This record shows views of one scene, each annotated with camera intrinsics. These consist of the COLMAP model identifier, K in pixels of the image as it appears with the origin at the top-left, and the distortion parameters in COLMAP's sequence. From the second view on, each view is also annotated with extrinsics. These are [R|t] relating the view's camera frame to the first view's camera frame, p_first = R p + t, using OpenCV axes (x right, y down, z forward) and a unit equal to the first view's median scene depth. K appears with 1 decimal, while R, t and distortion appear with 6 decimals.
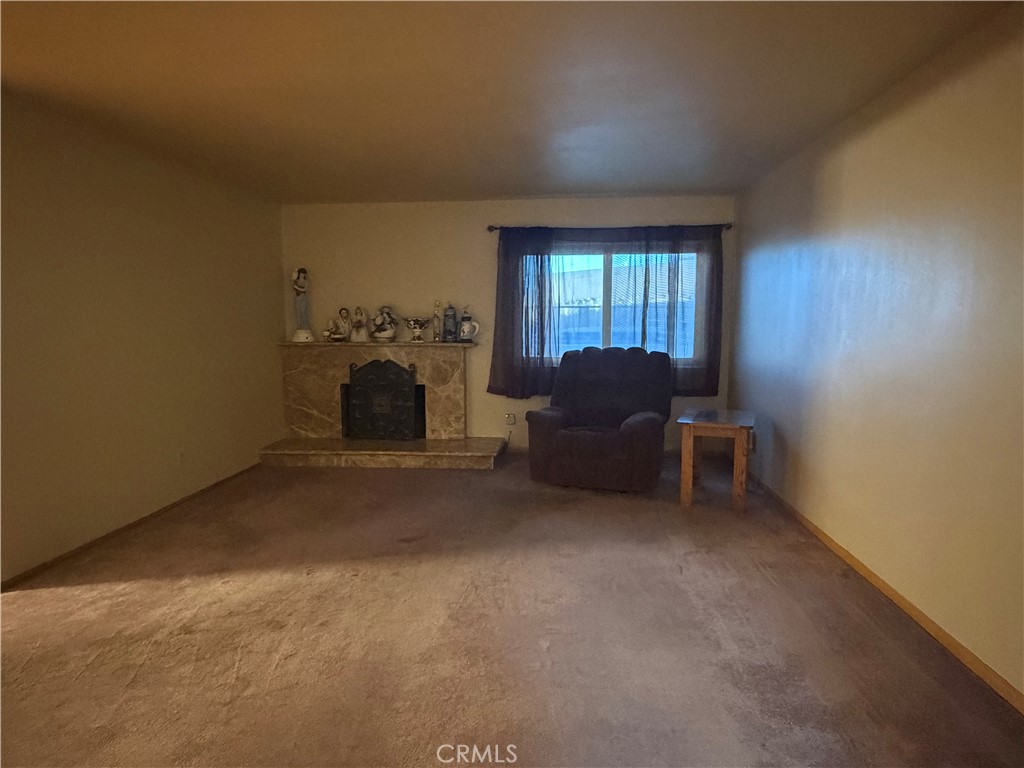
lens RADIAL K [[636.8, 0, 517.3], [0, 636.8, 387.9], [0, 0, 1]] dist [0.007036, 0.001663]
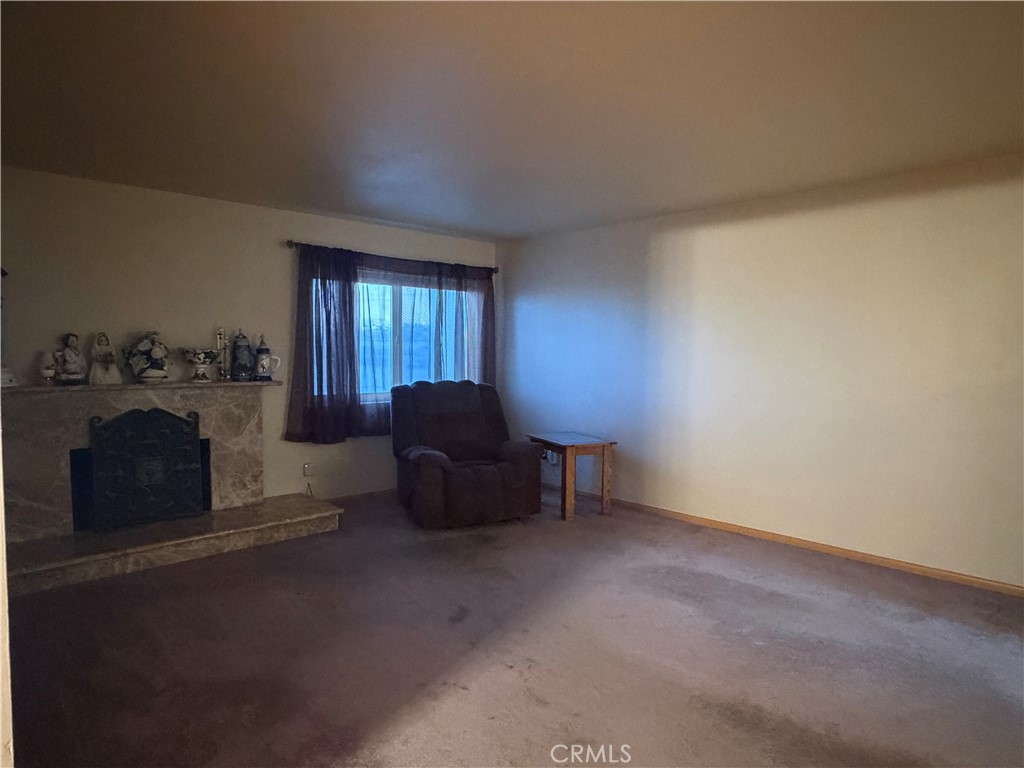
lens RADIAL K [[636.8, 0, 516.6], [0, 636.8, 379.3], [0, 0, 1]] dist [0.007036, 0.001663]
pose [[0.668051, -0.027749, 0.743598, -0.462918], [0.071754, 0.997050, -0.027258, -0.027887], [-0.740648, 0.071566, 0.668071, 0.227482]]
